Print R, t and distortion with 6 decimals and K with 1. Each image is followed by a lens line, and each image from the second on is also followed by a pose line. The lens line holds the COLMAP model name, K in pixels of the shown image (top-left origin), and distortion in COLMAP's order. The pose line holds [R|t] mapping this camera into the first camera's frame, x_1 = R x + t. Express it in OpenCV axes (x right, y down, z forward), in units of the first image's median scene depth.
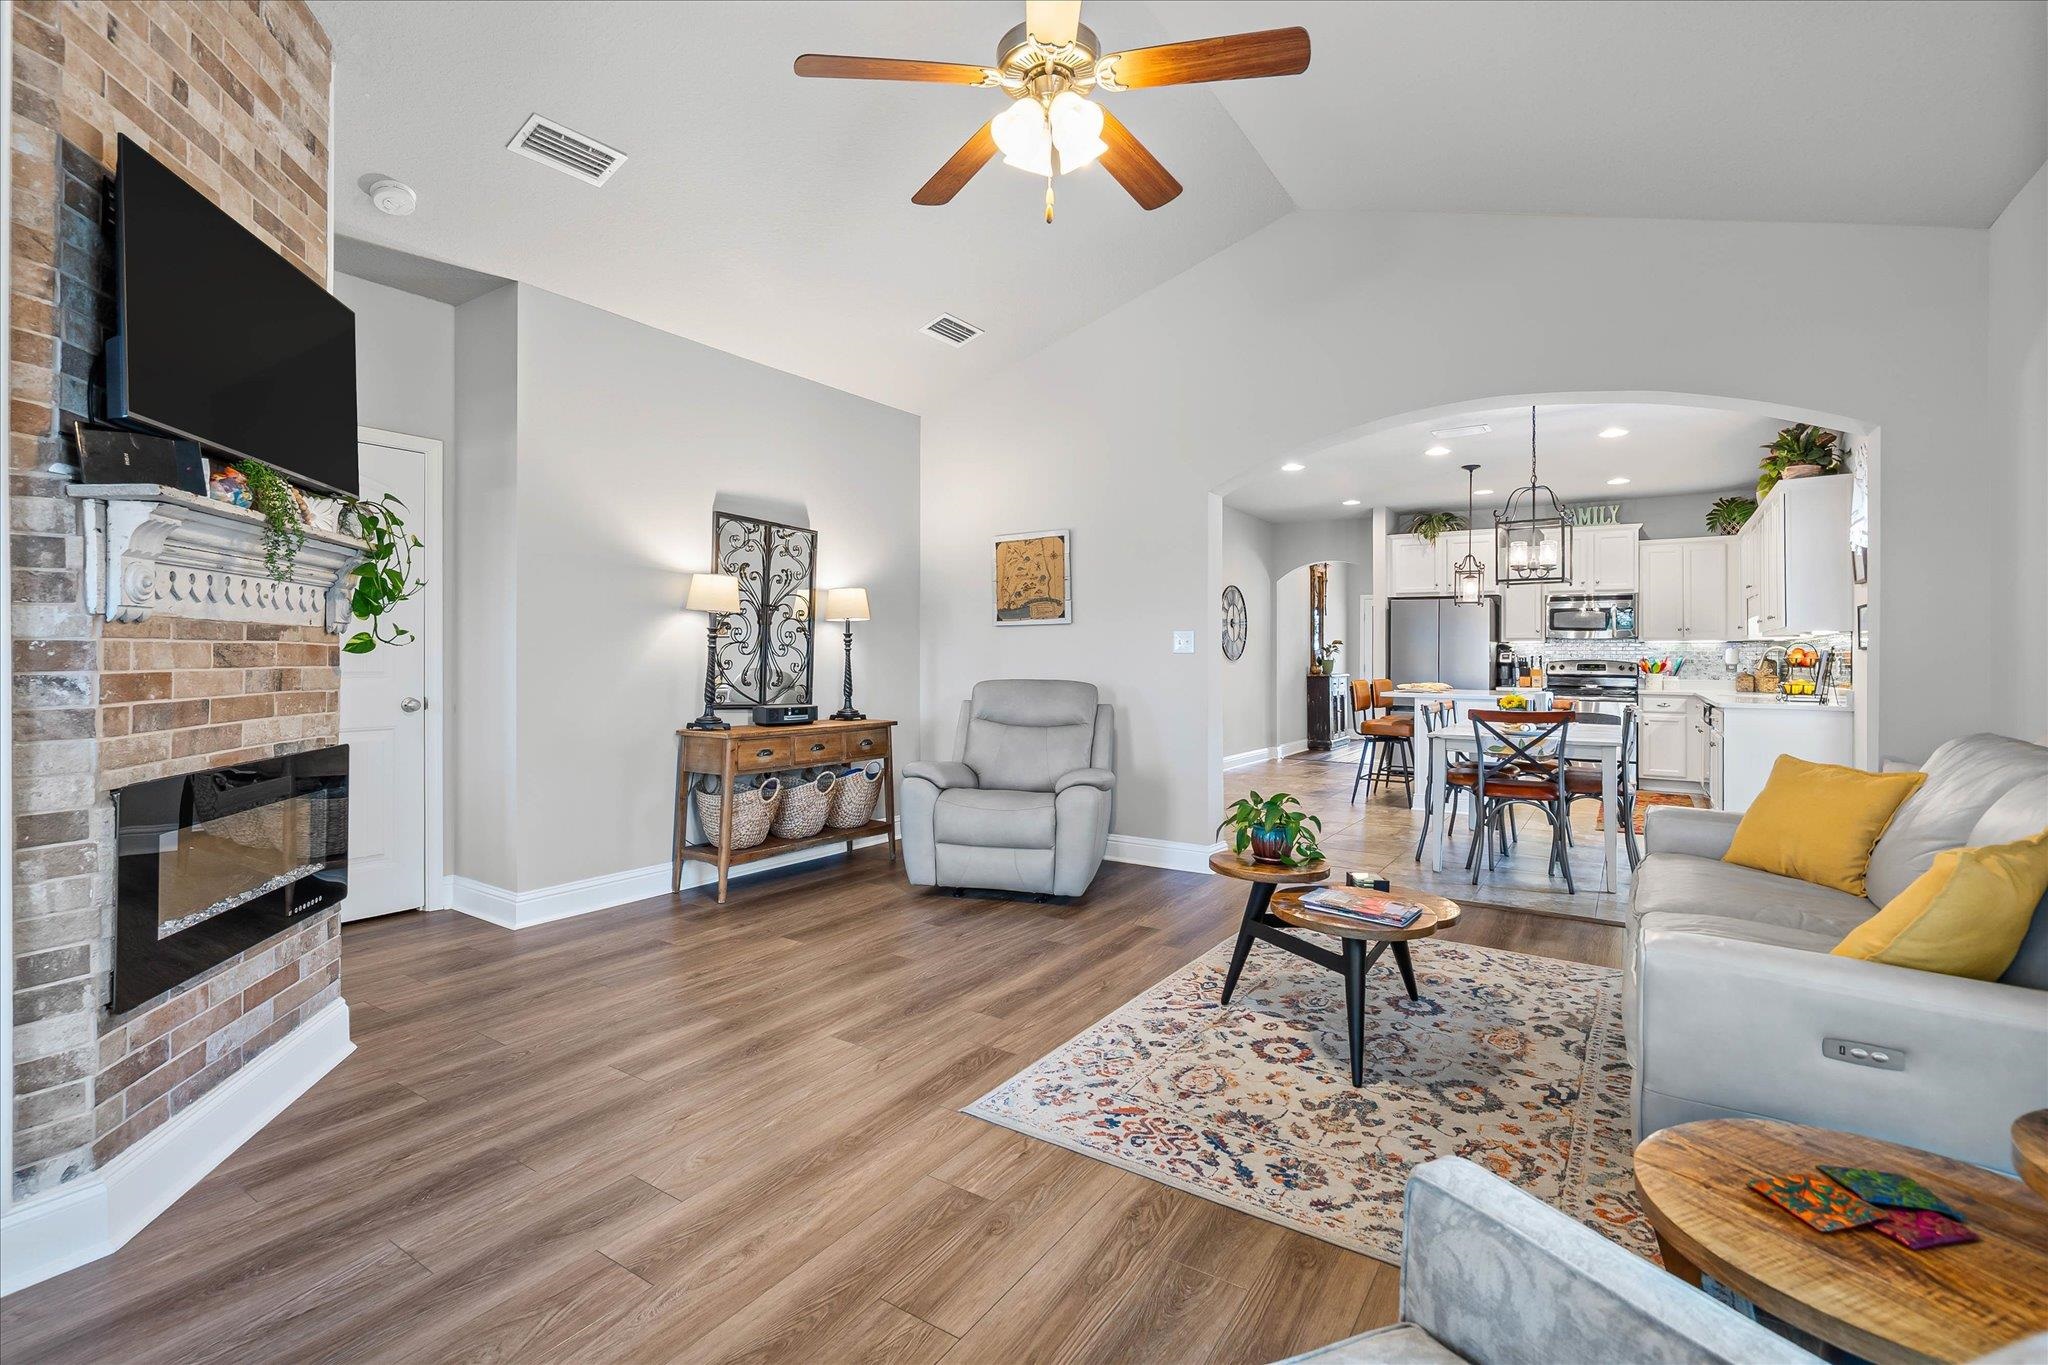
lens RADIAL K [[936.8, 0, 1010.7], [0, 936.8, 651.5], [0, 0, 1]] dist [-0.011171, 0.000105]
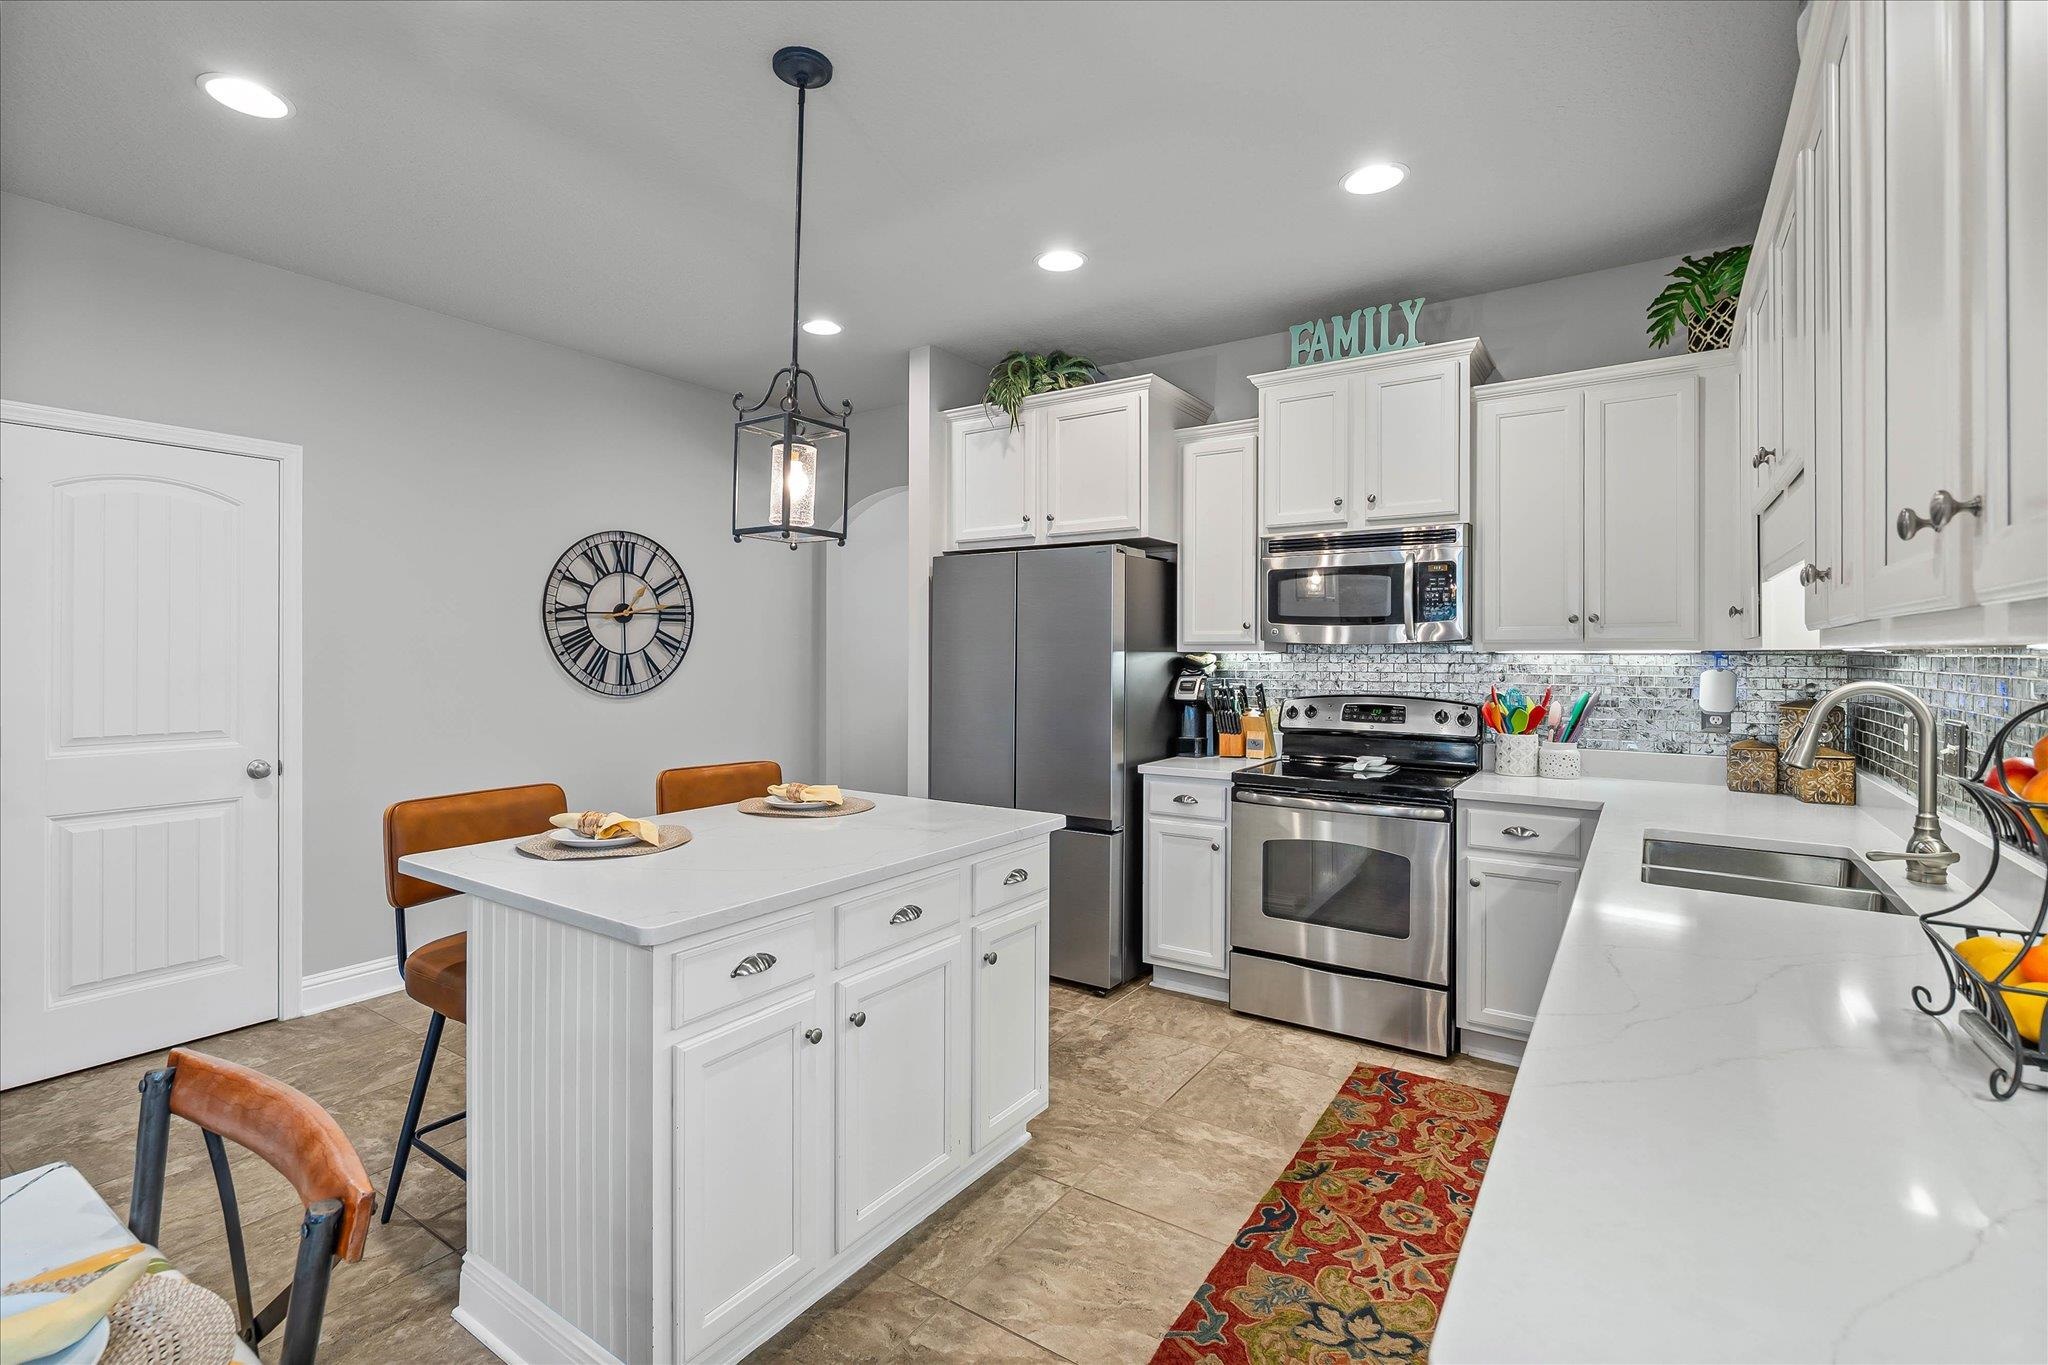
lens RADIAL K [[936.8, 0, 1010.7], [0, 936.8, 651.5], [0, 0, 1]] dist [-0.011171, 0.000105]
pose [[0.999974, -0.006160, -0.003757, 0.878613], [0.006169, 0.999978, 0.002461, -0.023316], [0.003741, -0.002484, 0.999990, 1.114684]]
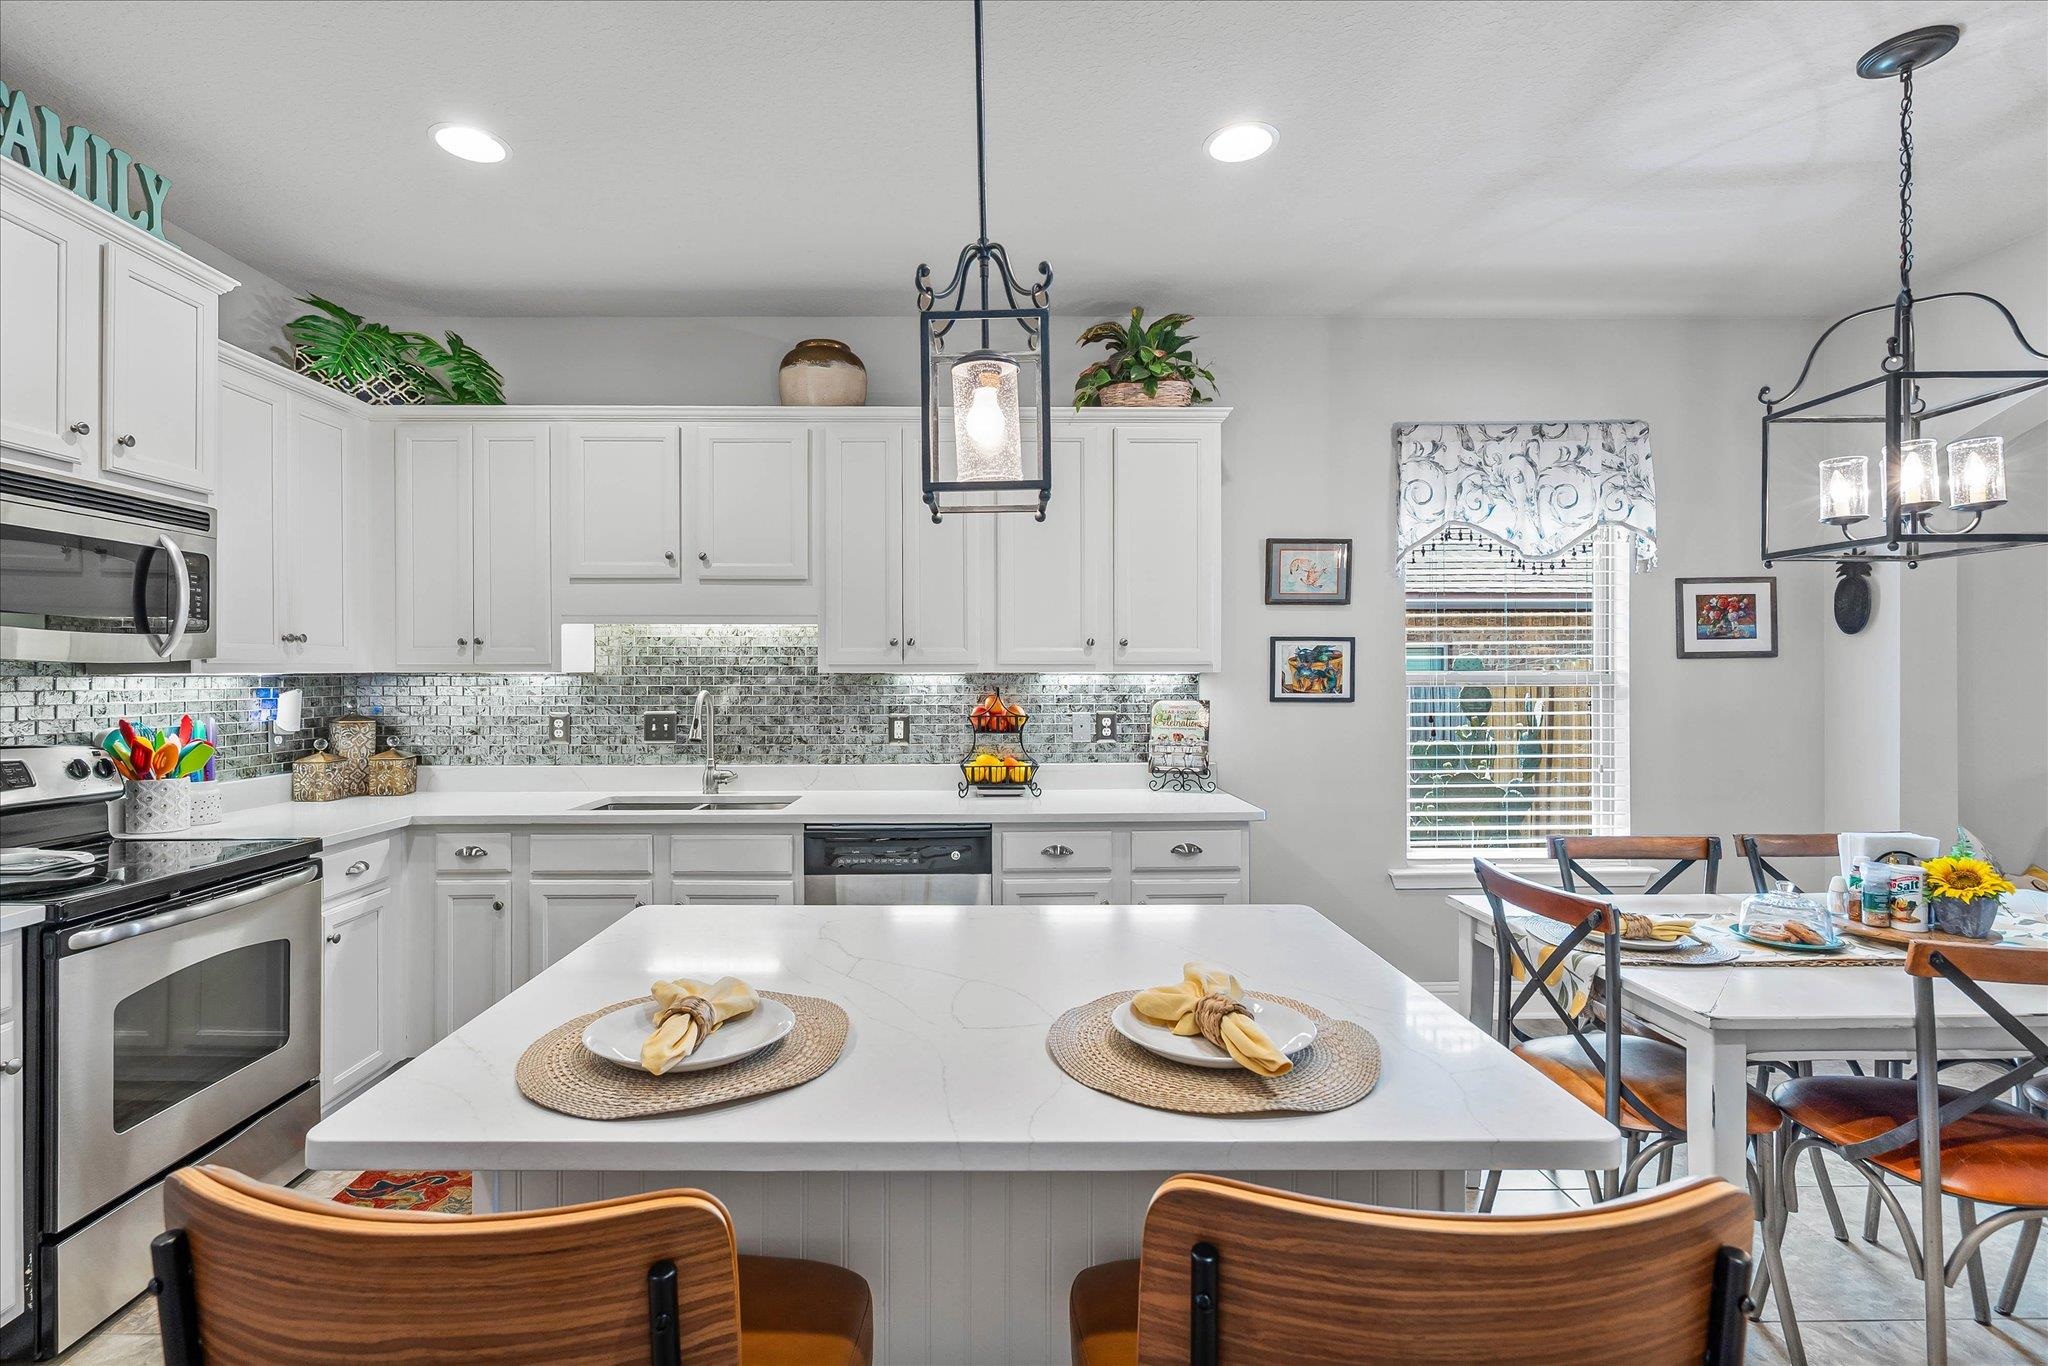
lens RADIAL K [[928.3, 0, 1014.6], [0, 928.3, 680.1], [0, 0, 1]] dist [-0.013047, 0.001586]
pose [[-0.567646, -0.010001, 0.823212, 0.519314], [-0.006779, 0.999949, 0.007473, -0.022768], [-0.823245, -0.001338, -0.567684, 1.724408]]
